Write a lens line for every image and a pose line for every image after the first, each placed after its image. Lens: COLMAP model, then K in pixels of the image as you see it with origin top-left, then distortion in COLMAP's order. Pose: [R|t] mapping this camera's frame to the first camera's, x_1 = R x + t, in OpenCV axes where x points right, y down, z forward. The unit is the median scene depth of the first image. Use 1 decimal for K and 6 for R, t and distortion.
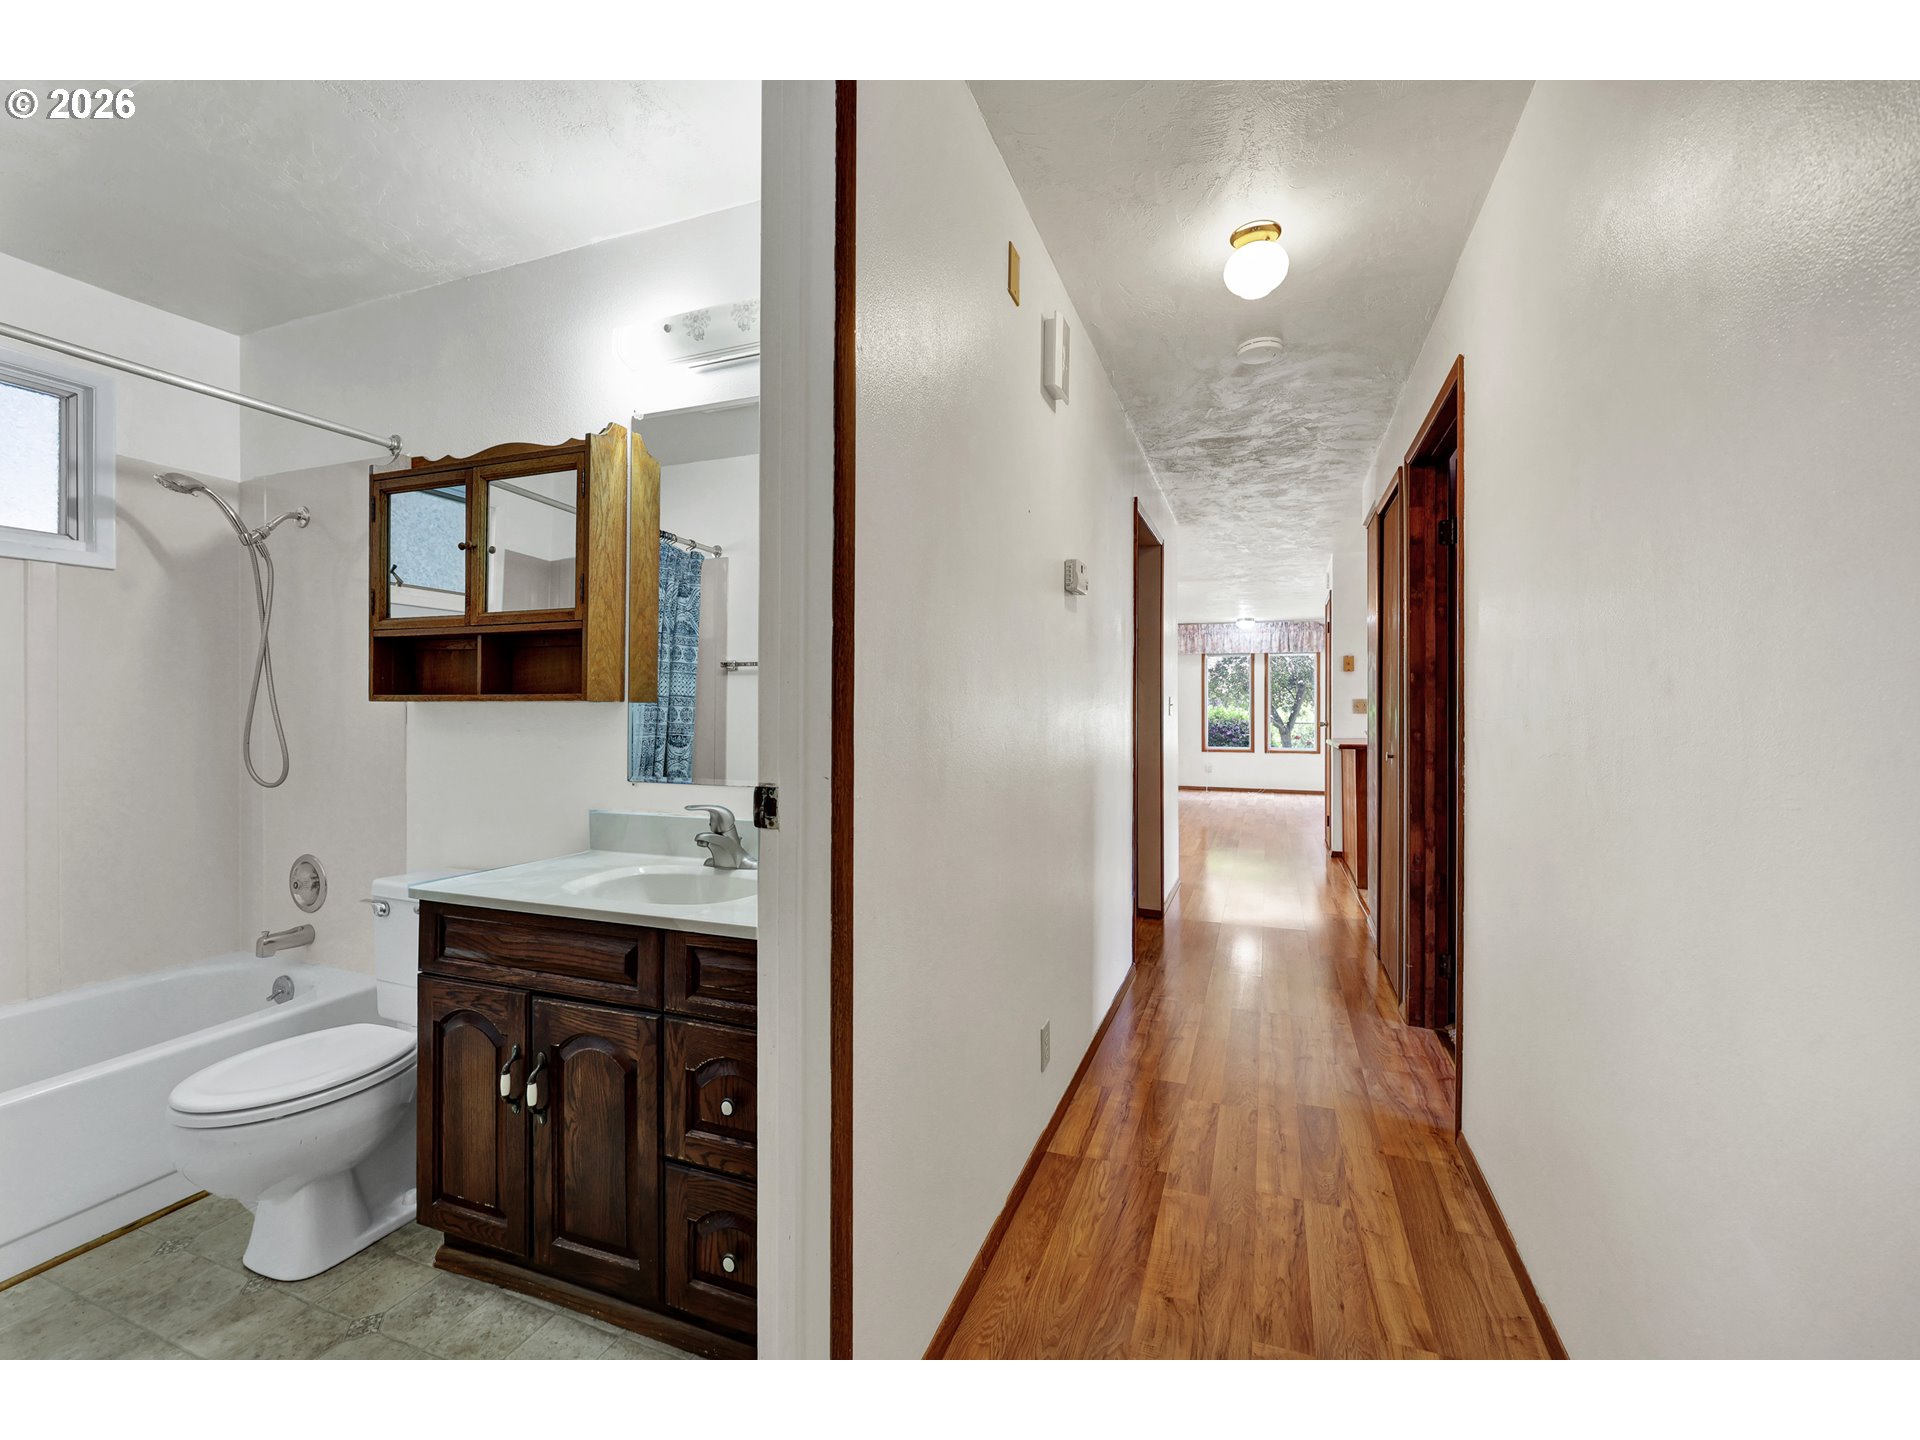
lens RADIAL K [[814.1, 0, 964.5], [0, 814.1, 706.2], [0, 0, 1]] dist [-0.000984, -0.000006]
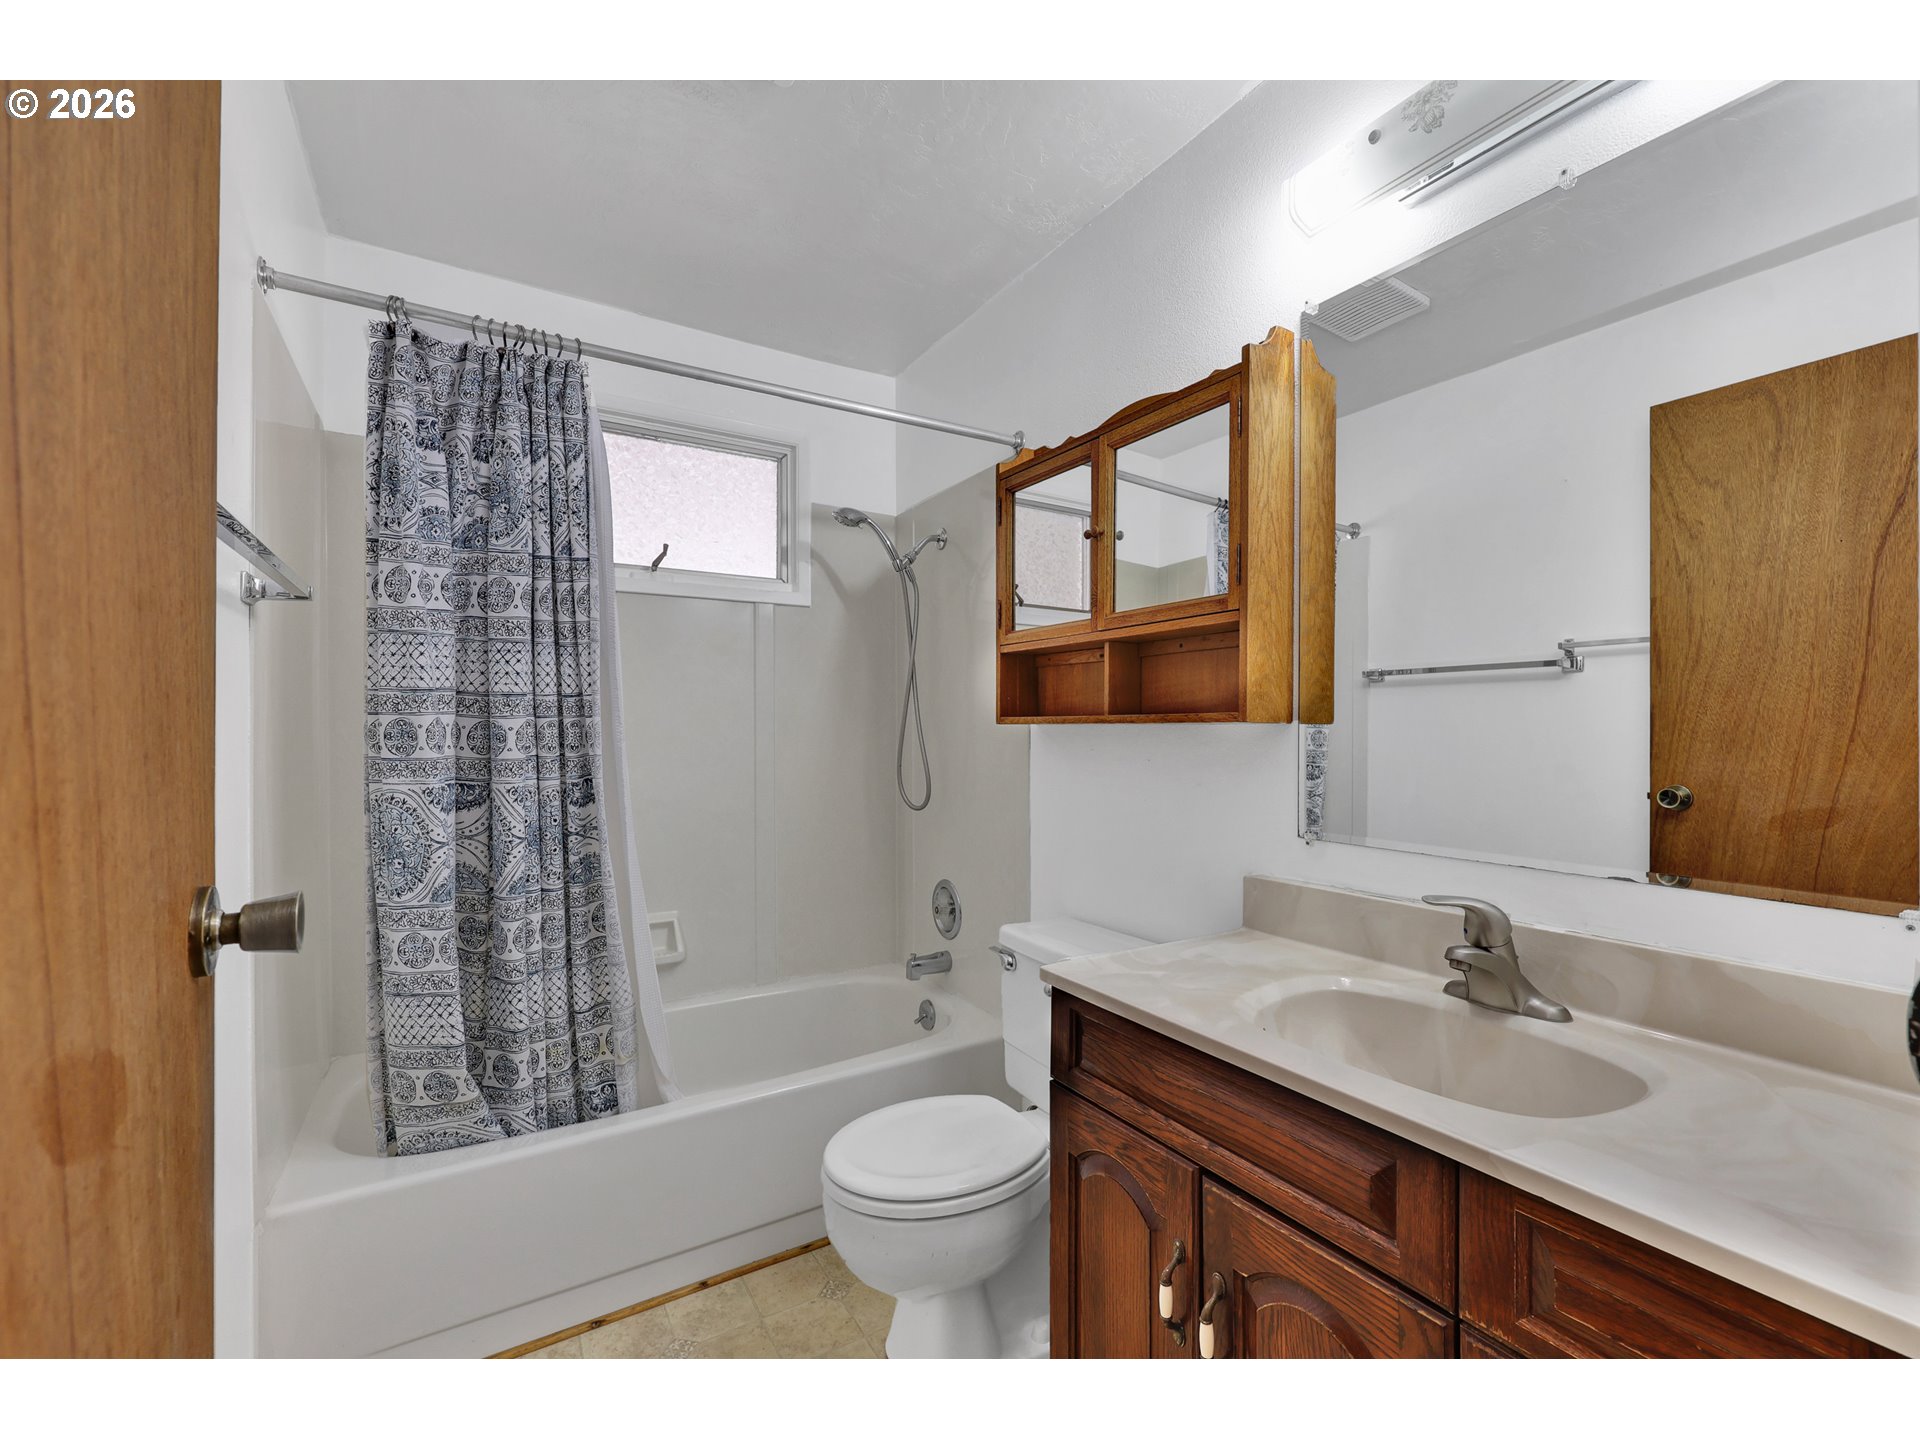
lens RADIAL K [[814.1, 0, 964.5], [0, 814.1, 706.2], [0, 0, 1]] dist [-0.000984, -0.000006]
pose [[0.784923, -0.017931, -0.619334, -0.206730], [0.002169, 0.999655, -0.026193, -0.002449], [0.619589, 0.019216, 0.784691, 0.278118]]
